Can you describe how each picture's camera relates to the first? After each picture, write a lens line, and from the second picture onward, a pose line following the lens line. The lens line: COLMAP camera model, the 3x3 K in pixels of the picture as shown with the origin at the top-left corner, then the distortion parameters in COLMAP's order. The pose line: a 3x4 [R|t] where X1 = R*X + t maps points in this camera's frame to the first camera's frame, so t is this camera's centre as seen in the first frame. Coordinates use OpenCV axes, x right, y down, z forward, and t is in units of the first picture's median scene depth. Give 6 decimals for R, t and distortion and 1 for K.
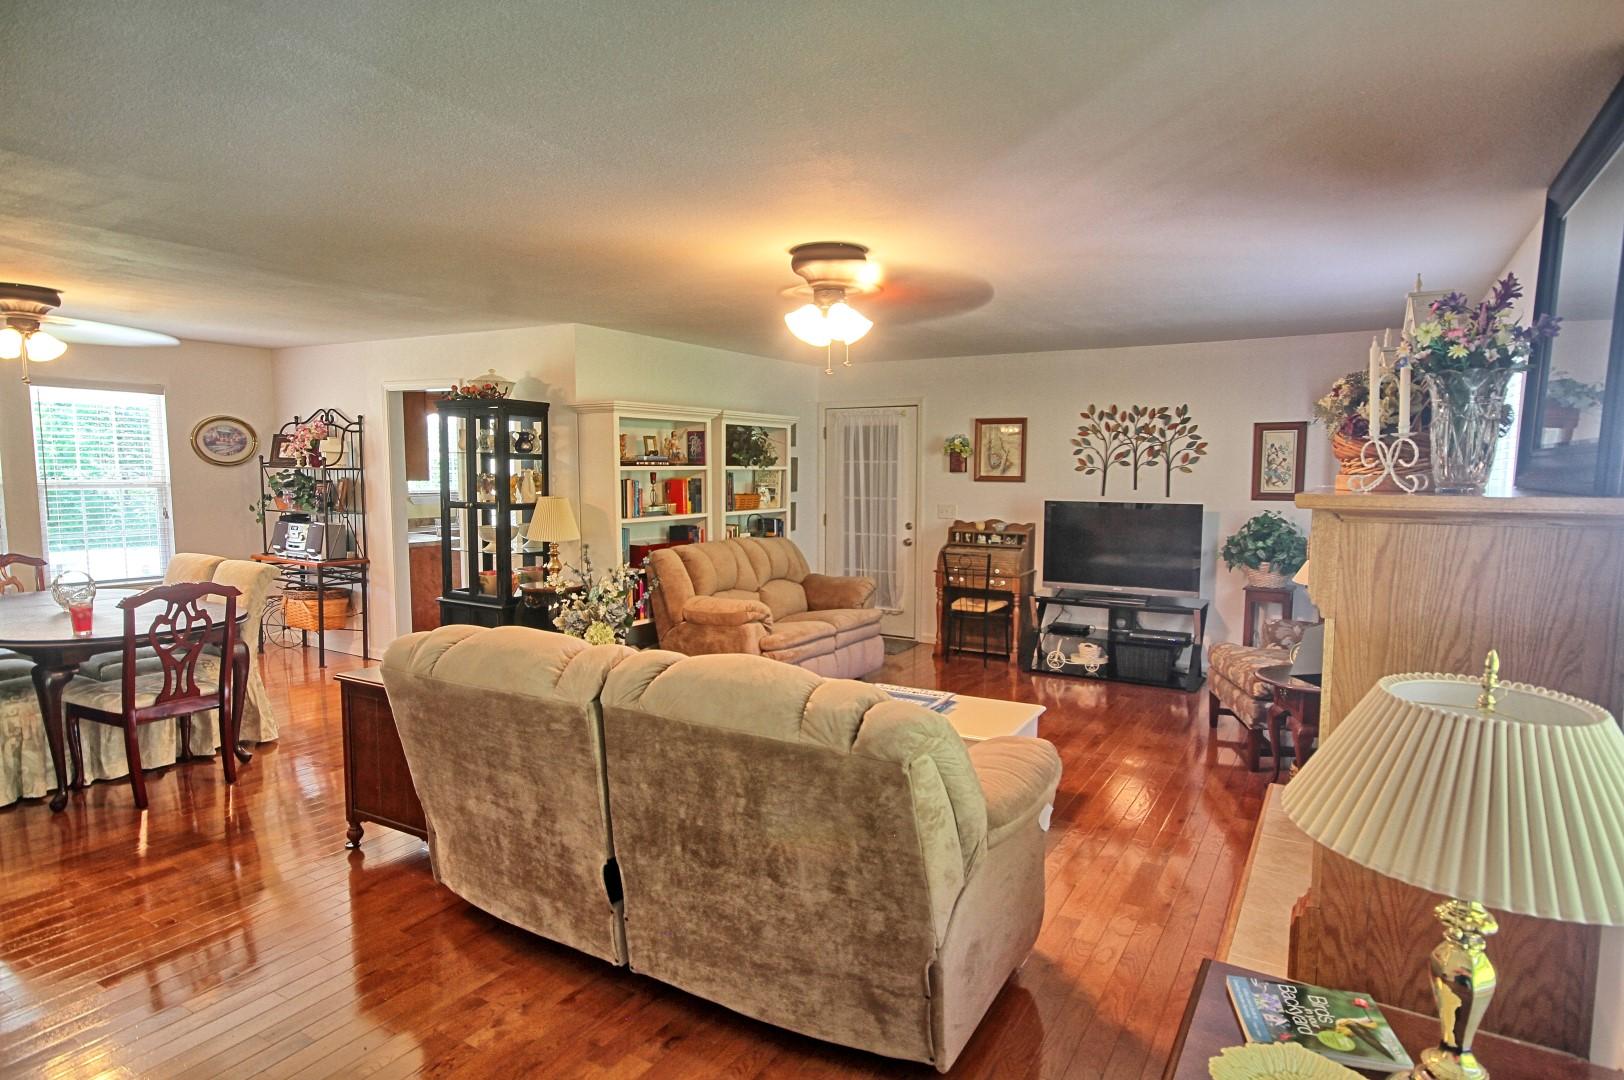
lens RADIAL K [[897.6, 0, 830.1], [0, 897.6, 544.2], [0, 0, 1]] dist [0.009915, 0.007321]
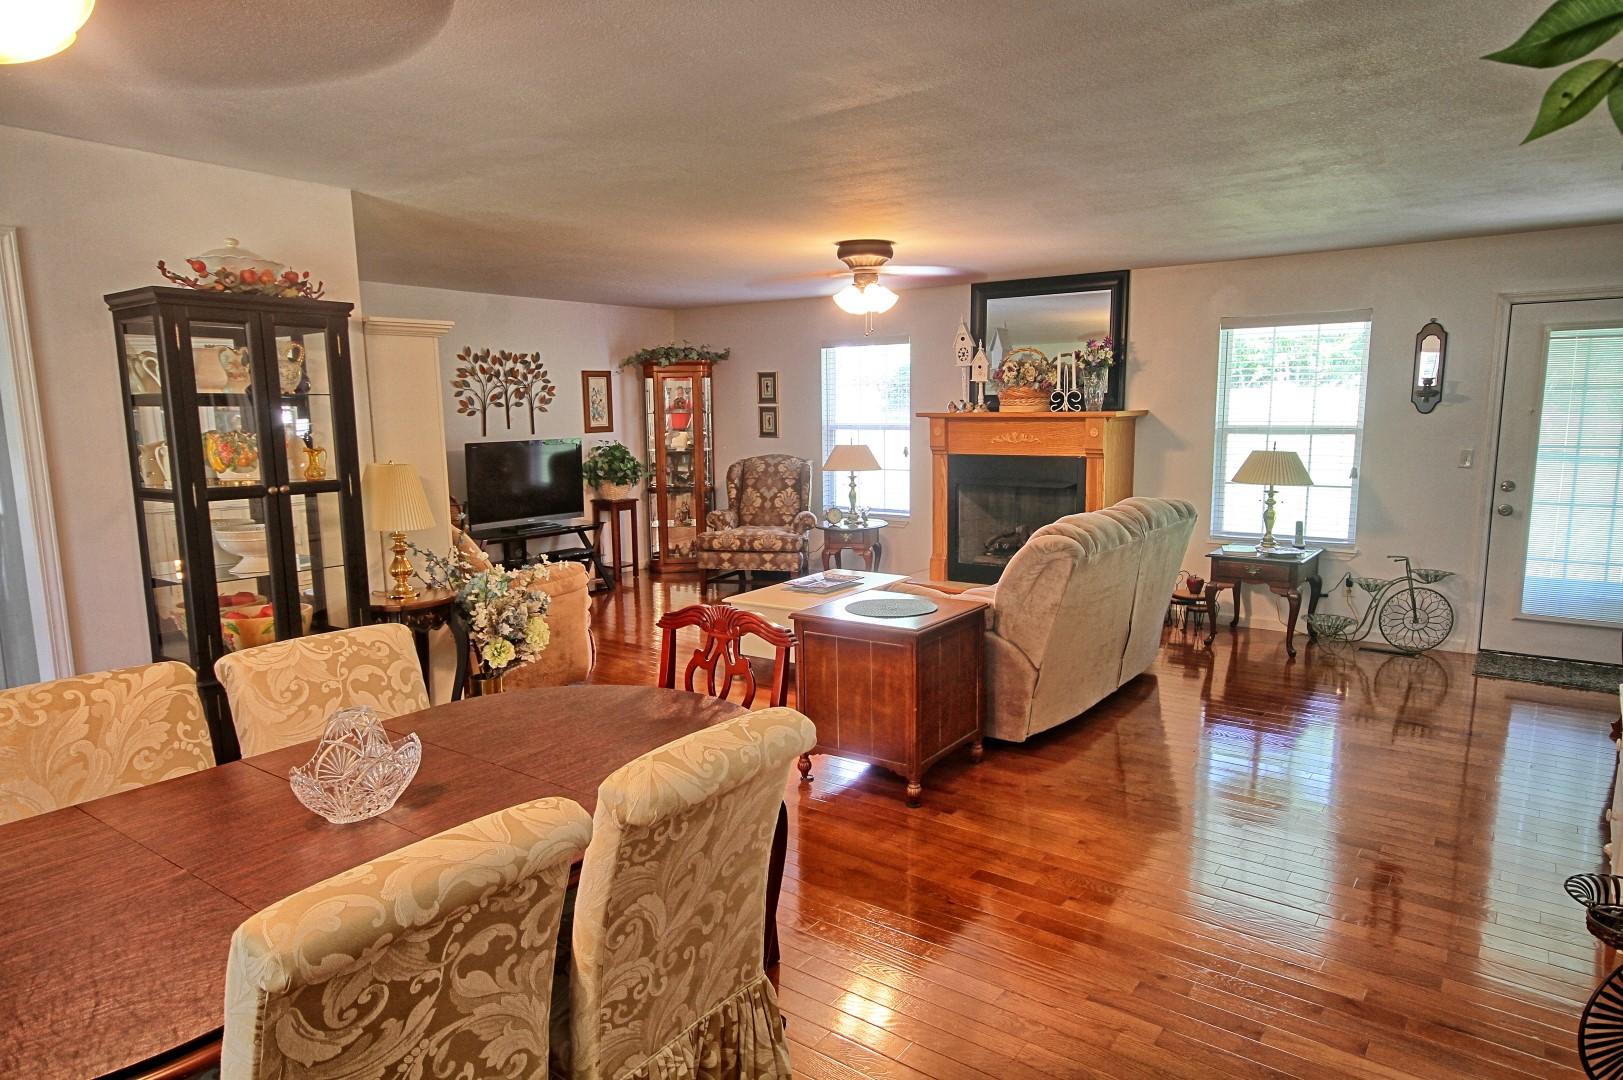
lens RADIAL K [[973.1, 0, 837.5], [0, 973.1, 541.2], [0, 0, 1]] dist [0.006134, 0.009388]
pose [[0.085182, -0.148708, 0.985206, -0.798608], [0.099086, 0.985162, 0.140135, -0.052590], [-0.991426, 0.085683, 0.098653, 0.503186]]
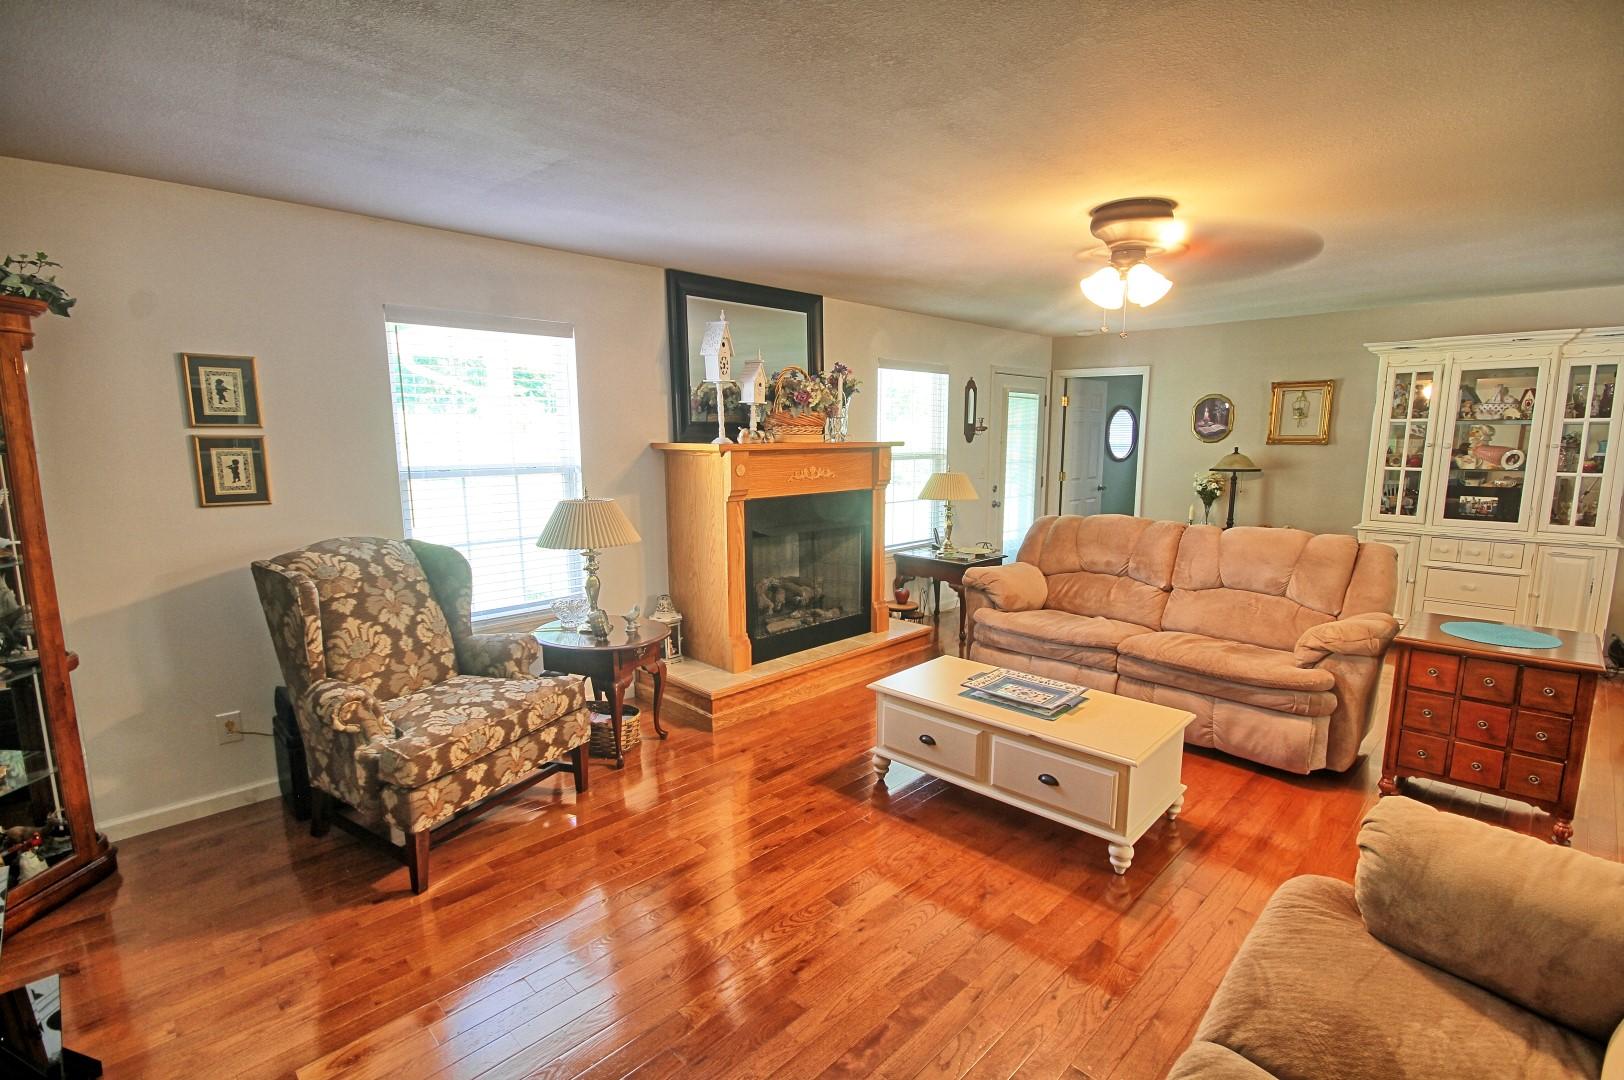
lens RADIAL K [[746.6, 0, 822.5], [0, 746.6, 551.9], [0, 0, 1]] dist [-0.000375, -0.002790]
pose [[-0.967010, -0.049033, 0.249974, 0.058391], [0.014329, 0.969276, 0.245556, -0.092547], [-0.254334, 0.241037, -0.936598, 1.043074]]
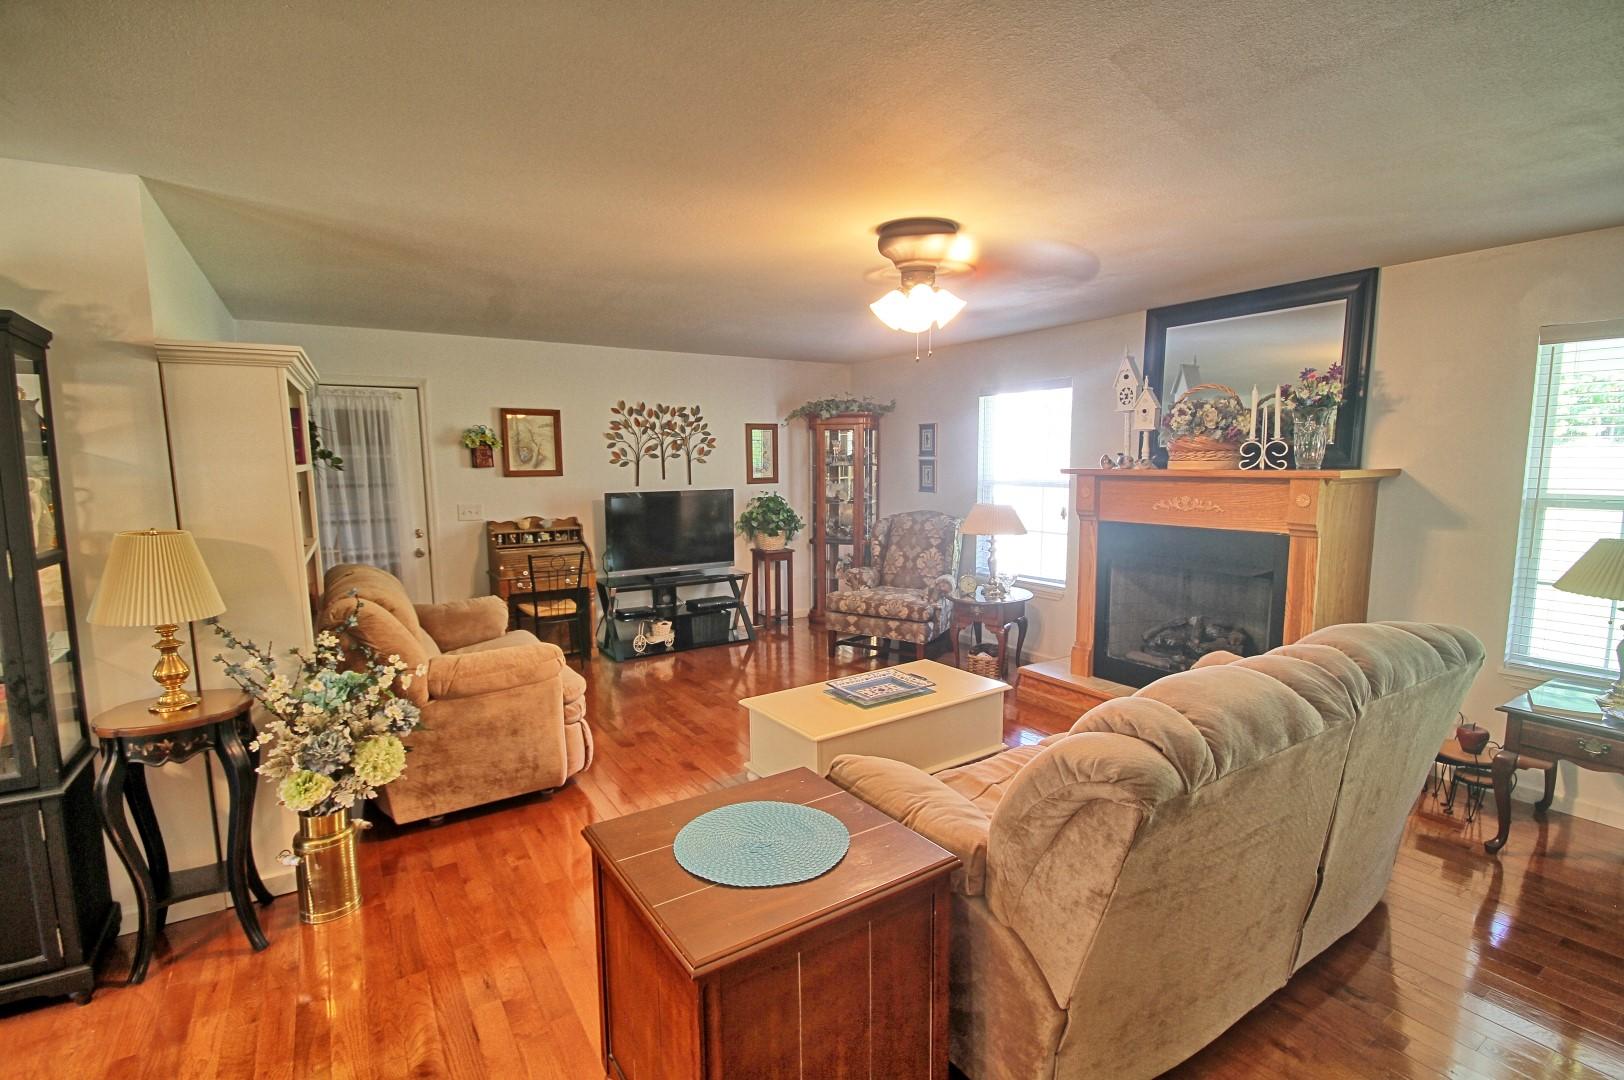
lens RADIAL K [[746.6, 0, 830.5], [0, 746.6, 550.7], [0, 0, 1]] dist [-0.000375, -0.002790]
pose [[0.433265, -0.119887, 0.893257, -0.414007], [0.086939, 0.992051, 0.090978, -0.038940], [-0.897064, 0.038242, 0.440243, 0.404592]]
